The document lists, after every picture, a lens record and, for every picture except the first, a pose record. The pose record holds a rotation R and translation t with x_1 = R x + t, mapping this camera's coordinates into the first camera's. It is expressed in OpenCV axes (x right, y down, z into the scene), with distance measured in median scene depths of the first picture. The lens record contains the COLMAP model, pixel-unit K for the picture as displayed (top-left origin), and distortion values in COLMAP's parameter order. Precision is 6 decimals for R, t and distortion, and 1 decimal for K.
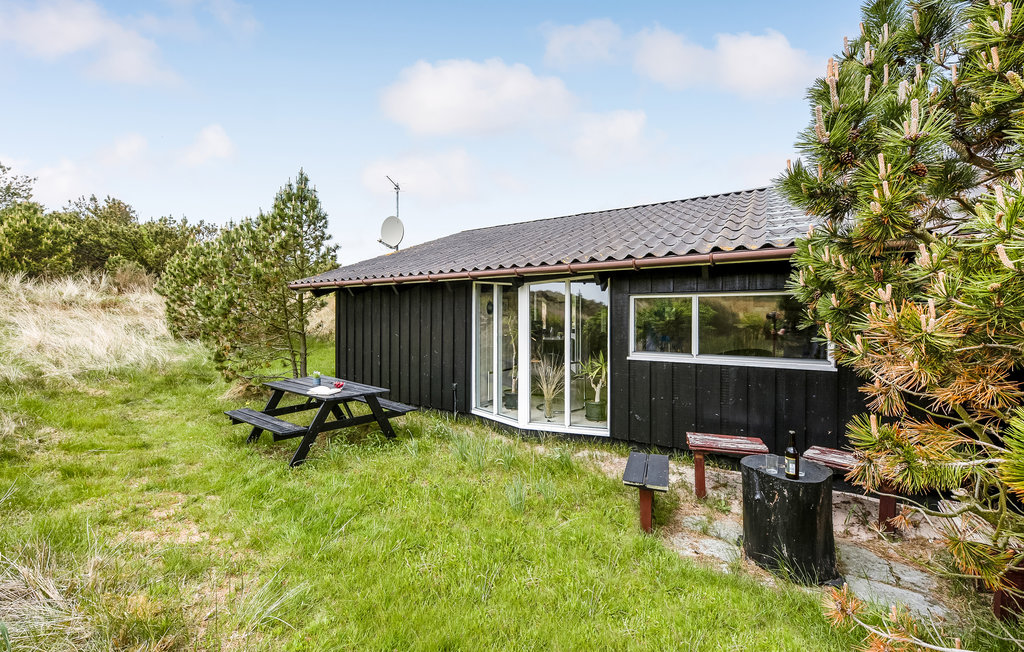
lens RADIAL K [[424.8, 0, 514.3], [0, 424.8, 319.5], [0, 0, 1]] dist [-0.000045, -0.000239]
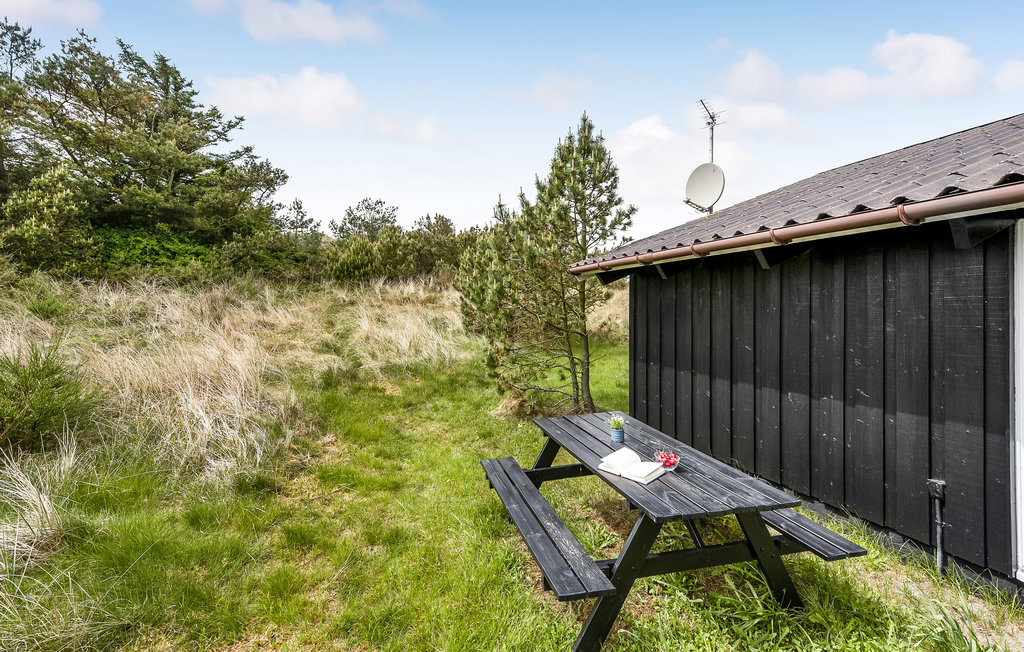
lens RADIAL K [[424.8, 0, 514.3], [0, 424.8, 319.5], [0, 0, 1]] dist [-0.000045, -0.000239]
pose [[0.821746, 0.012574, -0.569715, -0.182499], [-0.004499, 0.999869, 0.015578, -0.004760], [0.569836, -0.010239, 0.821695, 0.331332]]
